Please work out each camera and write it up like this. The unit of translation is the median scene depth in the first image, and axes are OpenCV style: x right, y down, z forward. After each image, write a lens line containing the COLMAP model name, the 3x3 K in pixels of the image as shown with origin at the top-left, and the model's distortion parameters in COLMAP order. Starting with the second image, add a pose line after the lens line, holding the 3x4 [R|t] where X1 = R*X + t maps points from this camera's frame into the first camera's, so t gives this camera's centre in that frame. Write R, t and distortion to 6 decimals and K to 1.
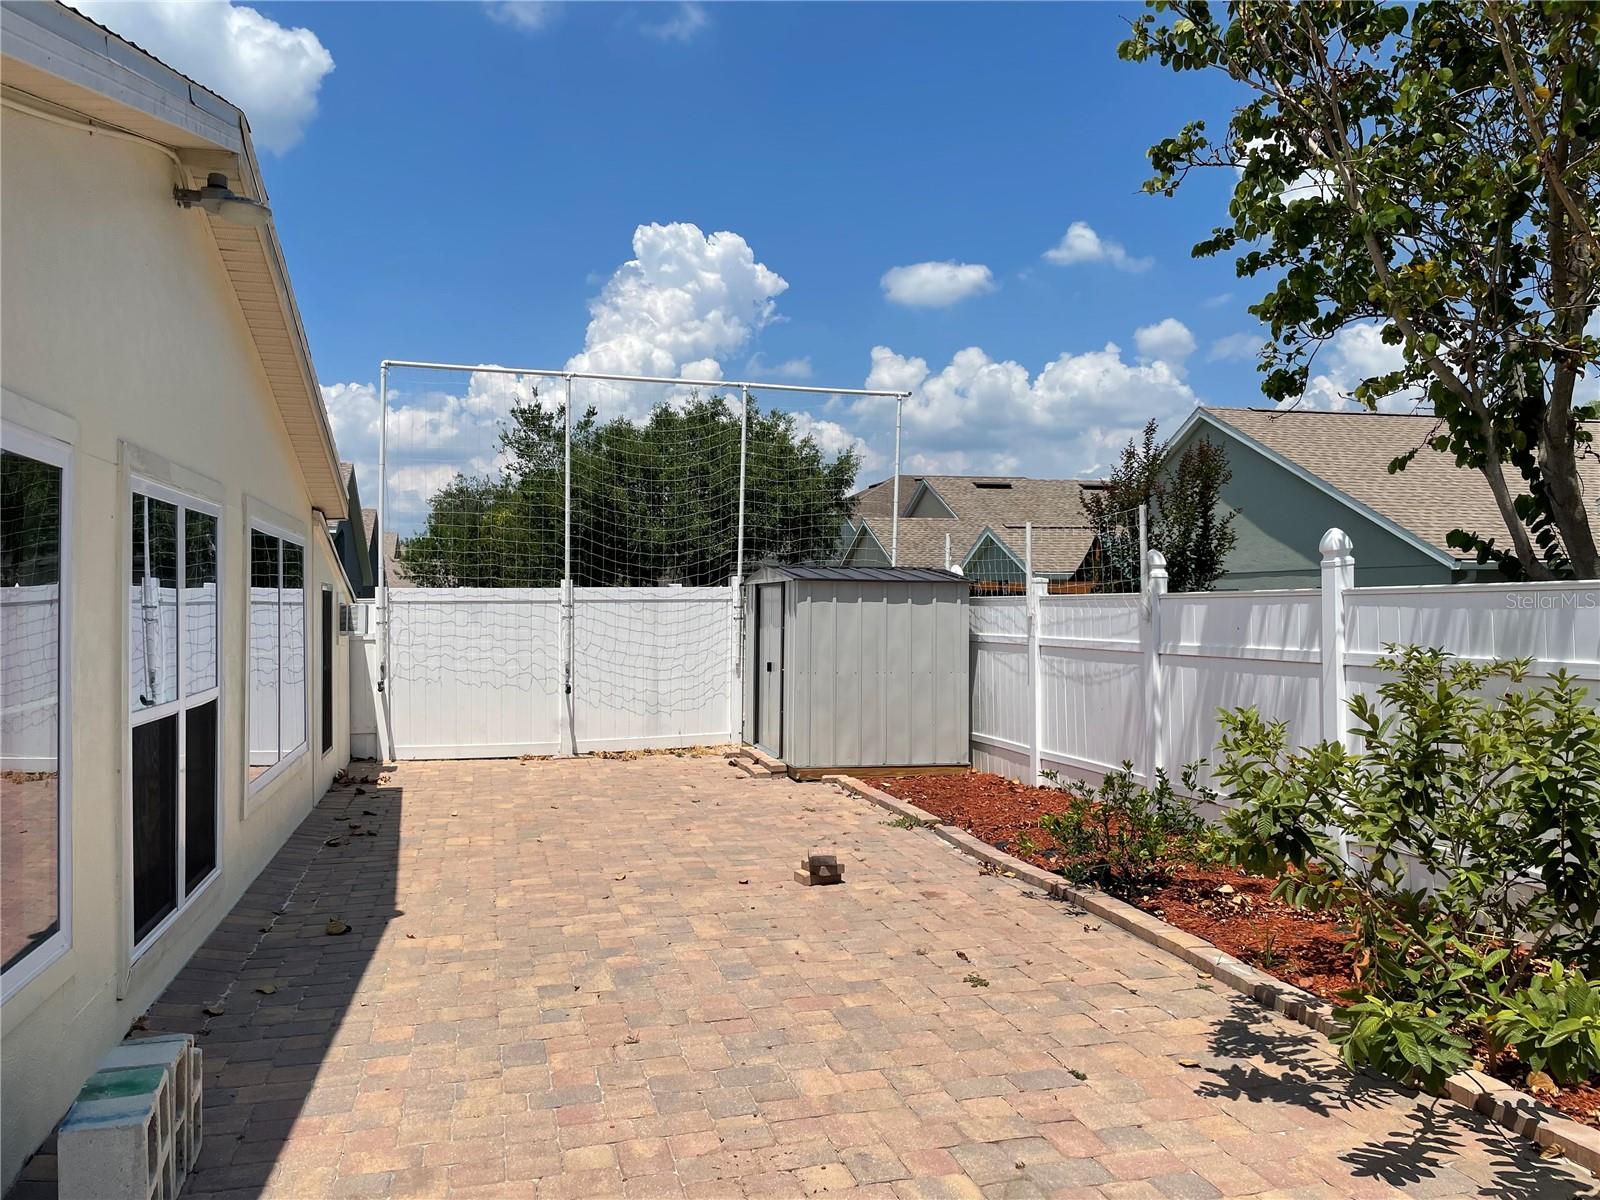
lens RADIAL K [[1214.8, 0, 800.4], [0, 1214.8, 593.7], [0, 0, 1]] dist [0.045778, -0.048603]
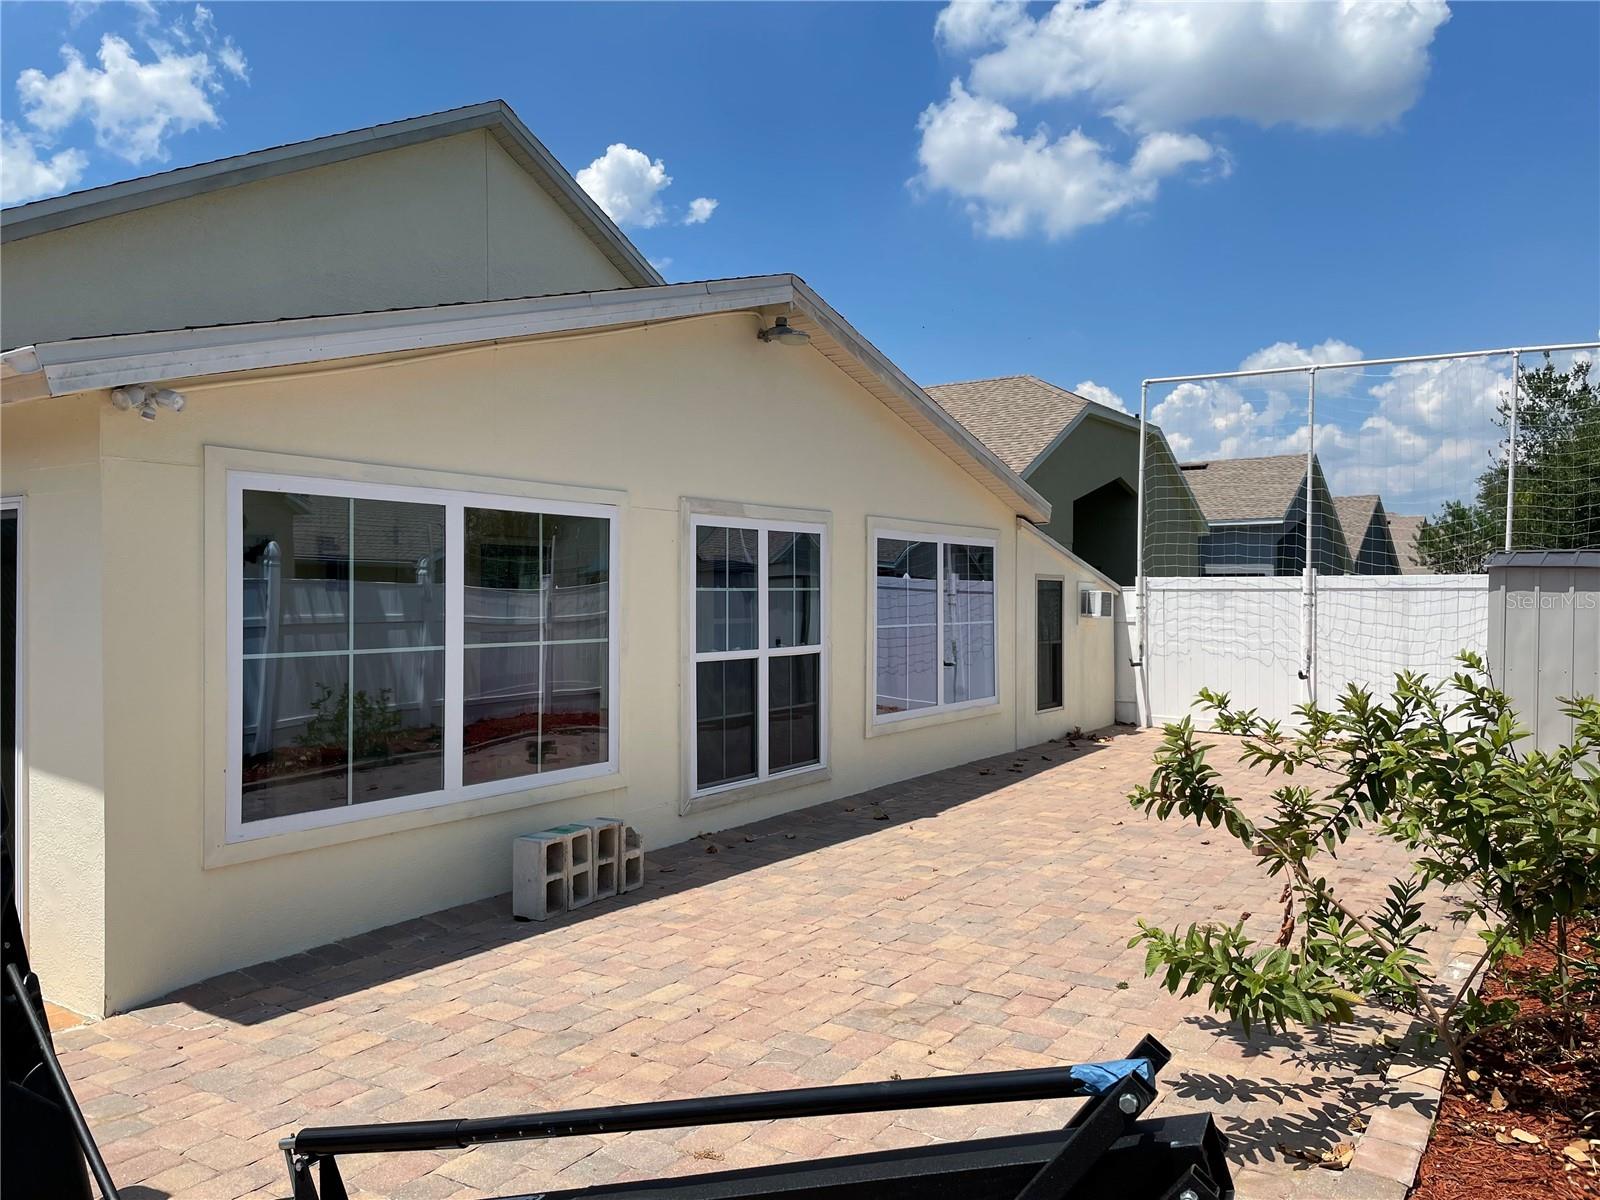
lens RADIAL K [[1214.8, 0, 801.6], [0, 1214.8, 603.0], [0, 0, 1]] dist [0.045778, -0.048603]
pose [[0.664644, 0.010630, -0.747084, 0.883100], [0.003071, 0.999851, 0.016959, -0.002938], [0.747154, -0.013566, 0.664513, -0.025373]]
